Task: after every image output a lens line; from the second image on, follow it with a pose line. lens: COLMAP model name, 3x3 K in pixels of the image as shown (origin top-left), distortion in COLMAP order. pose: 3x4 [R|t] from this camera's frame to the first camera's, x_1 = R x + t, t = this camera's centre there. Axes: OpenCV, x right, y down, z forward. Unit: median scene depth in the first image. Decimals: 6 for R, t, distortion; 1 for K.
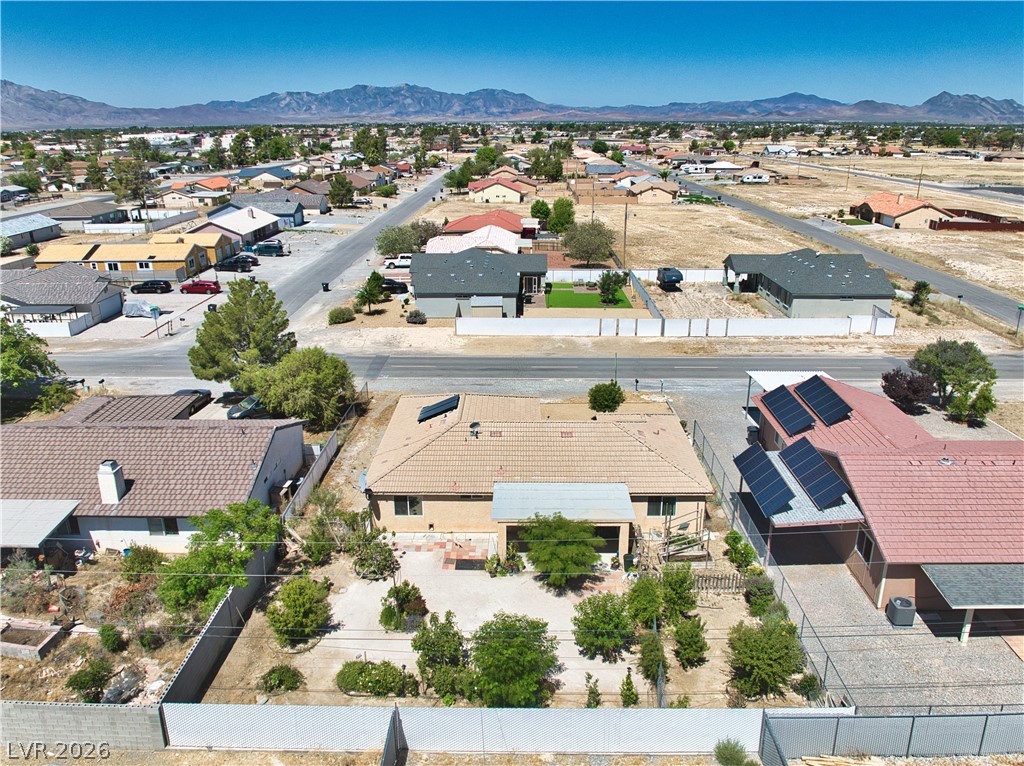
lens RADIAL K [[745.1, 0, 510.5], [0, 745.1, 386.2], [0, 0, 1]] dist [-0.048516, -0.001290]
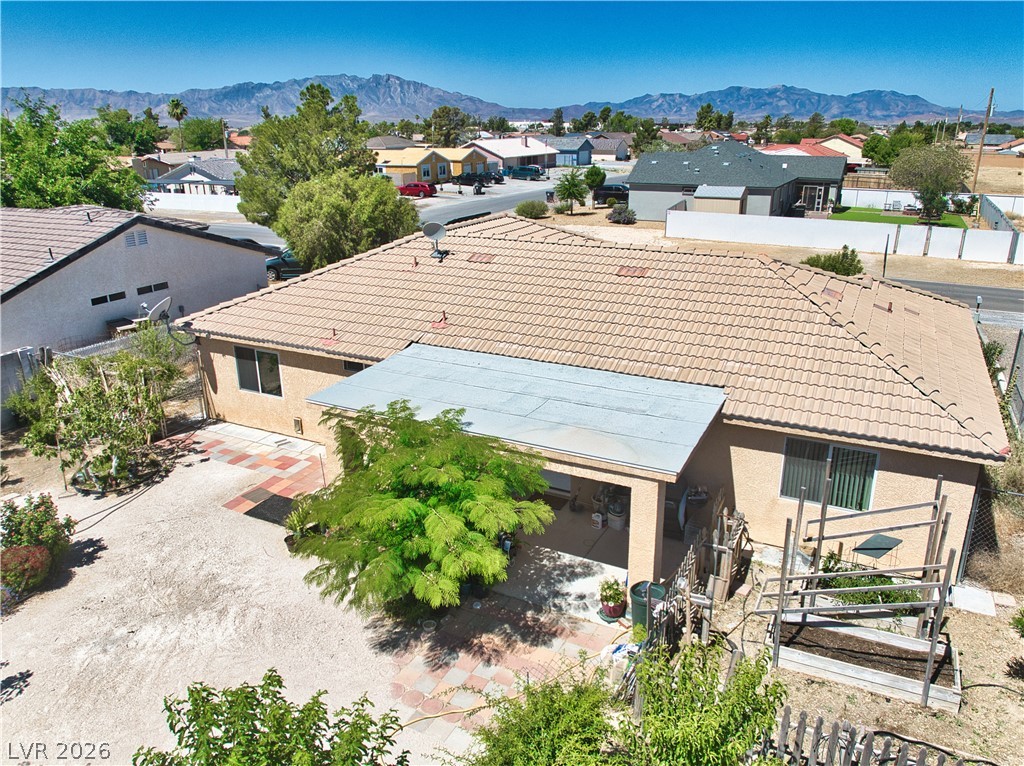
lens RADIAL K [[741.5, 0, 512.0], [0, 741.5, 383.0], [0, 0, 1]] dist [-0.035312, -0.007156]
pose [[0.898244, 0.142223, -0.415849, 0.211548], [-0.142437, 0.989328, 0.030689, 0.133204], [0.415776, 0.031666, 0.908916, 0.650051]]
